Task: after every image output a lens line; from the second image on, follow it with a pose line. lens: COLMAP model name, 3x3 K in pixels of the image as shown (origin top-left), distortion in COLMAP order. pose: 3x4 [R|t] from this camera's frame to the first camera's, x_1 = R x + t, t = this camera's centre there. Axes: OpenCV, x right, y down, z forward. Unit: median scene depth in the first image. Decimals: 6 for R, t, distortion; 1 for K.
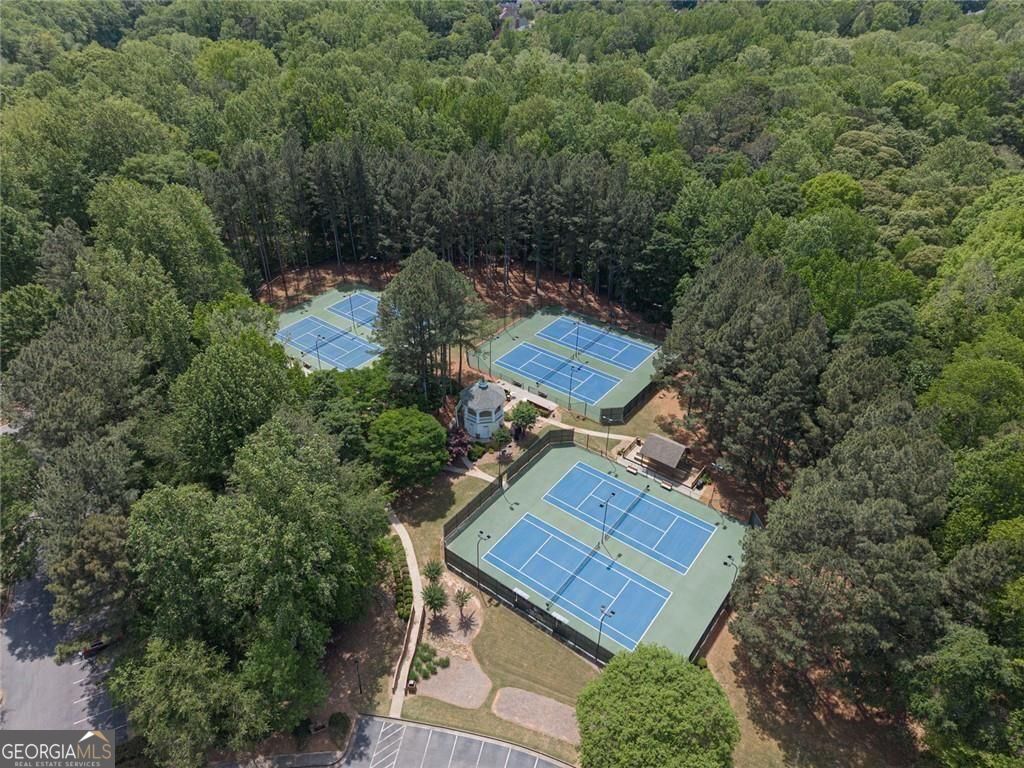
lens RADIAL K [[680.5, 0, 508.7], [0, 680.5, 386.7], [0, 0, 1]] dist [0.044930, -0.045744]
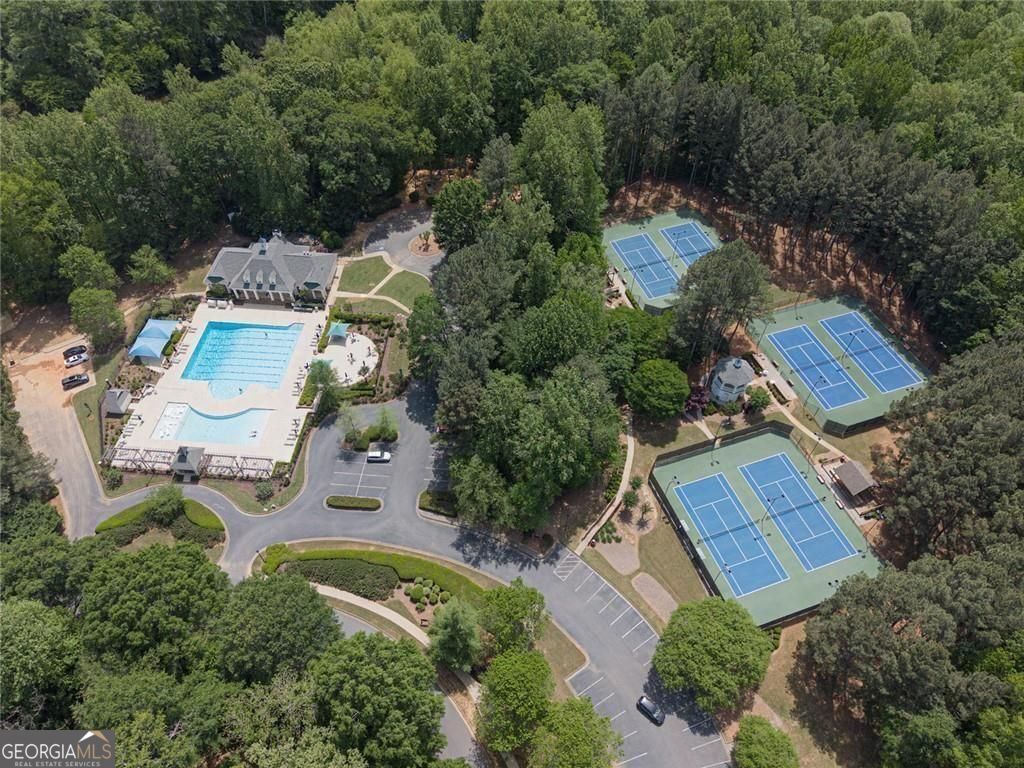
lens RADIAL K [[680.5, 0, 508.7], [0, 680.5, 386.7], [0, 0, 1]] dist [0.044930, -0.045744]
pose [[0.834150, 0.423690, -0.353100, 0.072879], [-0.310162, 0.889742, 0.334900, -0.255700], [0.456062, -0.169839, 0.873592, -0.305798]]
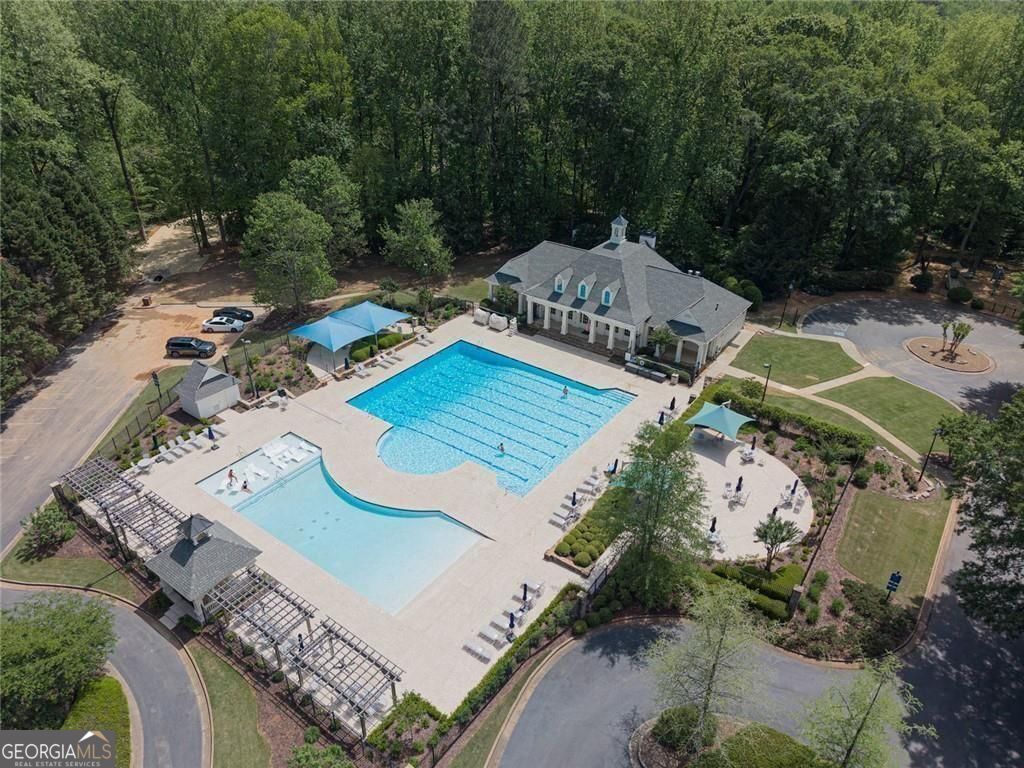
lens RADIAL K [[680.5, 0, 508.7], [0, 680.5, 386.7], [0, 0, 1]] dist [0.044930, -0.045744]
pose [[0.420970, 0.454662, -0.784899, -0.411360], [-0.520325, 0.829827, 0.201618, 0.165108], [0.742998, 0.323528, 0.585904, 0.316676]]
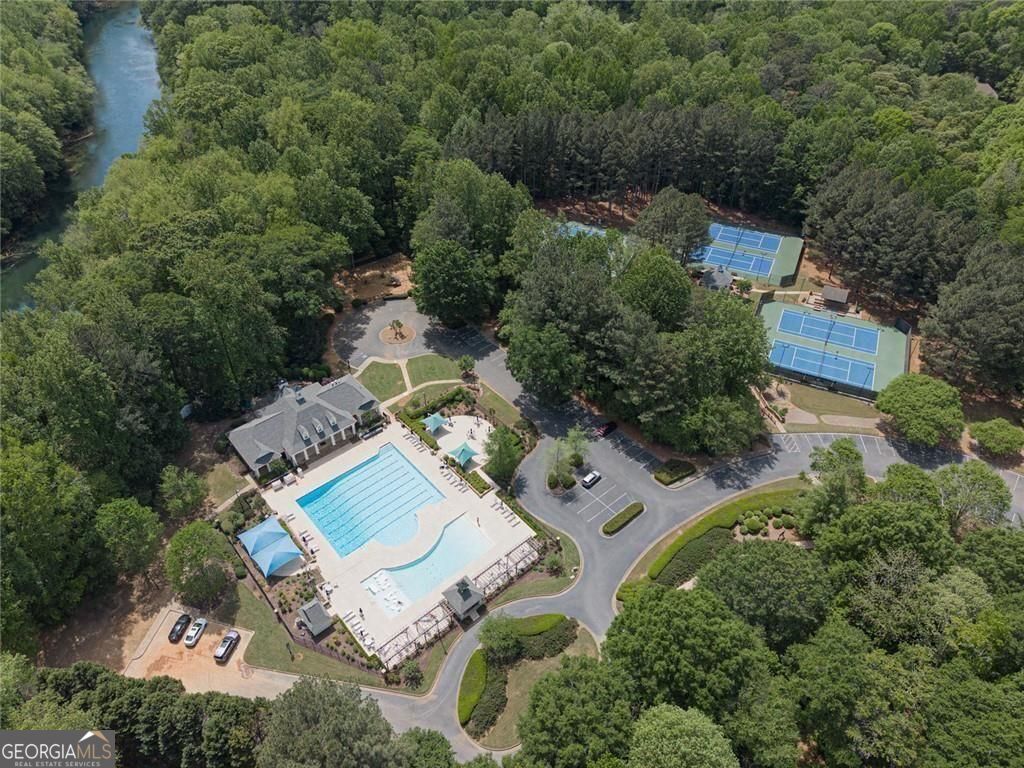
lens RADIAL K [[680.5, 0, 508.7], [0, 680.5, 386.7], [0, 0, 1]] dist [0.044930, -0.045744]
pose [[0.978129, -0.148869, 0.145265, -0.786936], [0.131079, 0.983432, 0.125221, 0.001051], [-0.161500, -0.103441, 0.981437, -0.516441]]
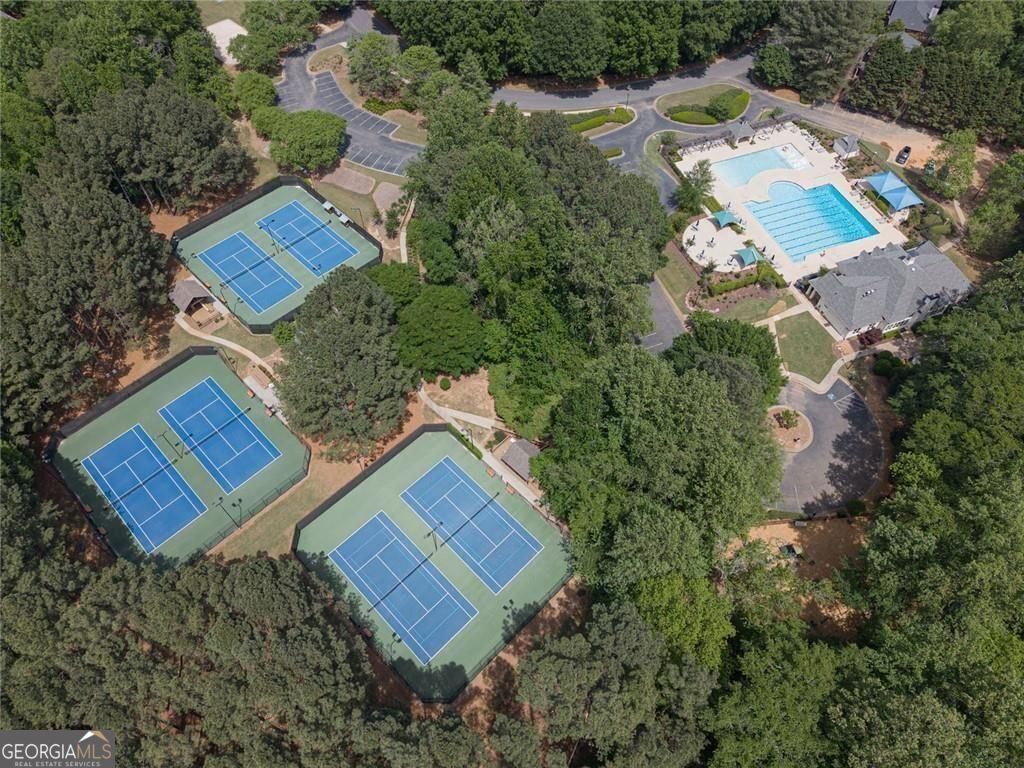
lens RADIAL K [[706.9, 0, 512.0], [0, 706.9, 384.0], [0, 0, 1]] dist [0.025926, -0.000618]
pose [[-0.991663, -0.112217, 0.063345, -0.428397], [0.062068, 0.014843, 0.997962, -1.097760], [-0.112929, 0.993573, -0.007754, 1.048616]]
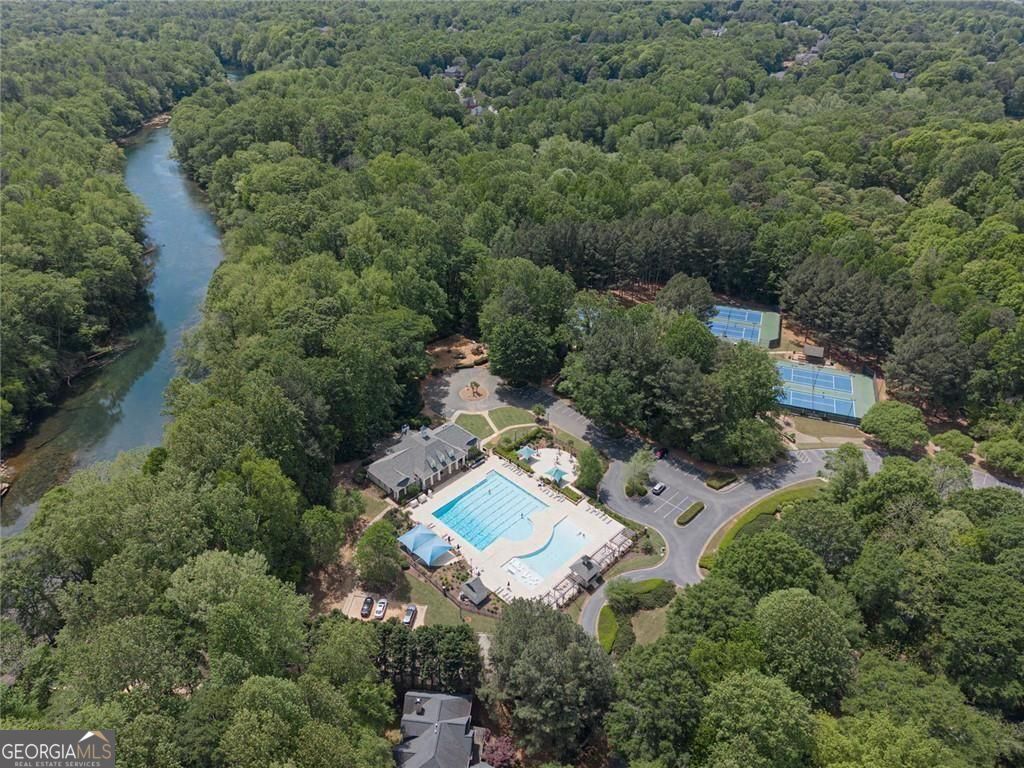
lens RADIAL K [[680.5, 0, 508.7], [0, 680.5, 386.7], [0, 0, 1]] dist [0.044930, -0.045744]
pose [[0.957337, -0.159442, 0.241007, -1.153689], [0.168433, 0.985566, -0.017039, 0.074515], [-0.234811, 0.056906, 0.970374, -0.806630]]
